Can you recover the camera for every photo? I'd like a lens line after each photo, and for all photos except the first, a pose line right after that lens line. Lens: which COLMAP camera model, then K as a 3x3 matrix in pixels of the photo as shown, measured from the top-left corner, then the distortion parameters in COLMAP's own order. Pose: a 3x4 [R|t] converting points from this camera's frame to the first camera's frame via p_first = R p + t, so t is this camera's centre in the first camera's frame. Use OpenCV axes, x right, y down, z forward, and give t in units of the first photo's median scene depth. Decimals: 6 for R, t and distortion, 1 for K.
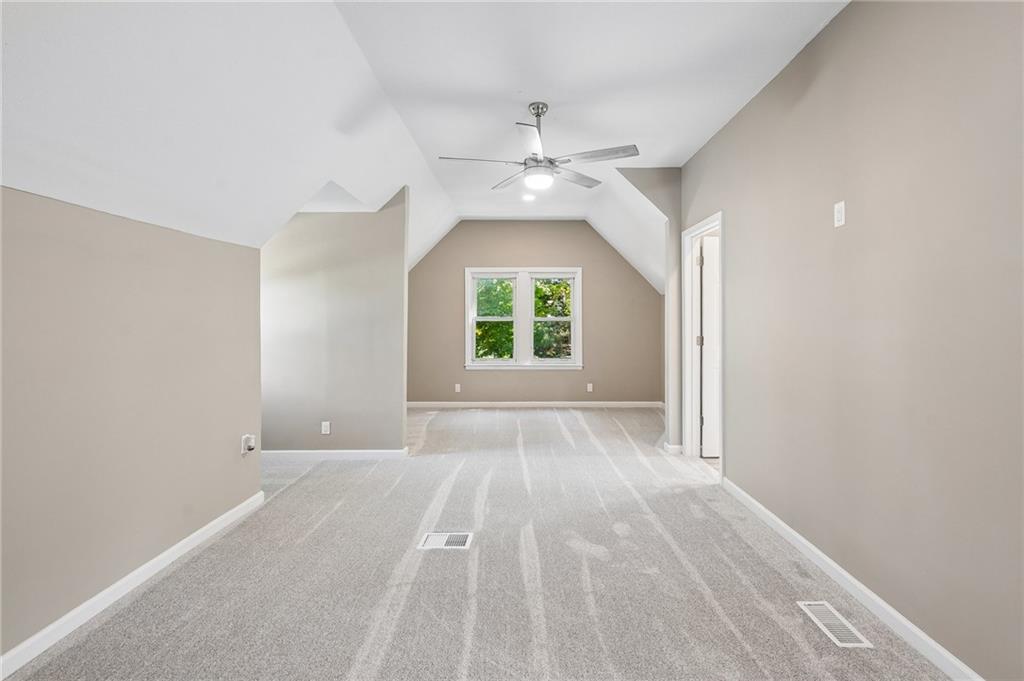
lens RADIAL K [[459.1, 0, 517.5], [0, 459.1, 319.2], [0, 0, 1]] dist [-0.000053, 0.000021]
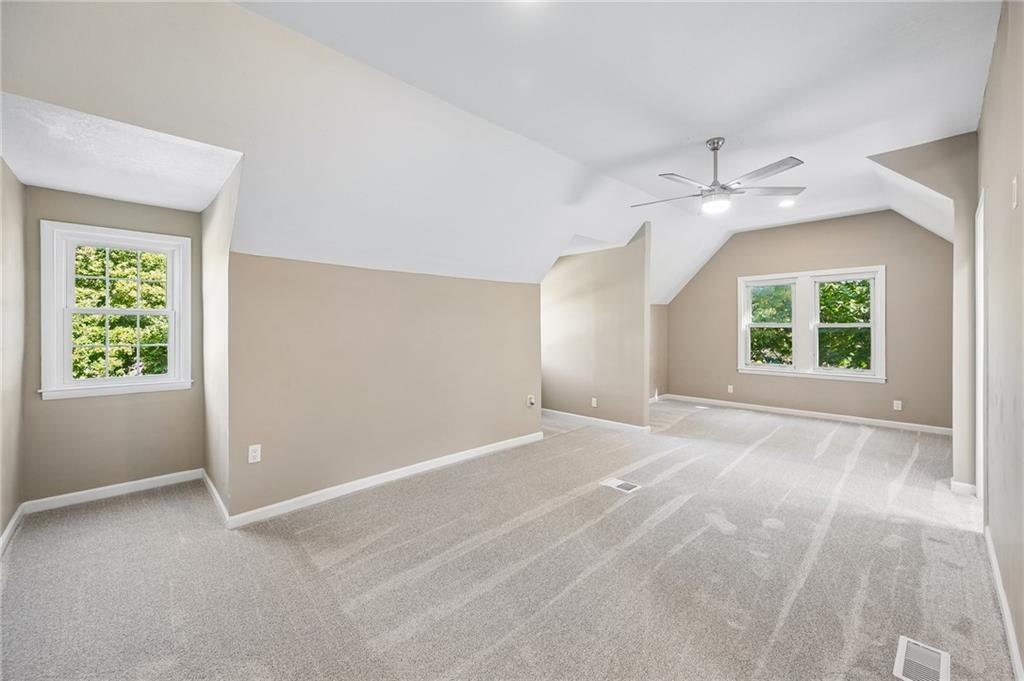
lens RADIAL K [[411.6, 0, 512.7], [0, 411.6, 324.9], [0, 0, 1]] dist [0.000614, -0.000020]
pose [[0.686165, -0.005984, -0.727422, 0.442511], [0.004715, 0.999982, -0.003779, -0.000762], [0.727431, -0.000836, 0.686180, -0.079561]]
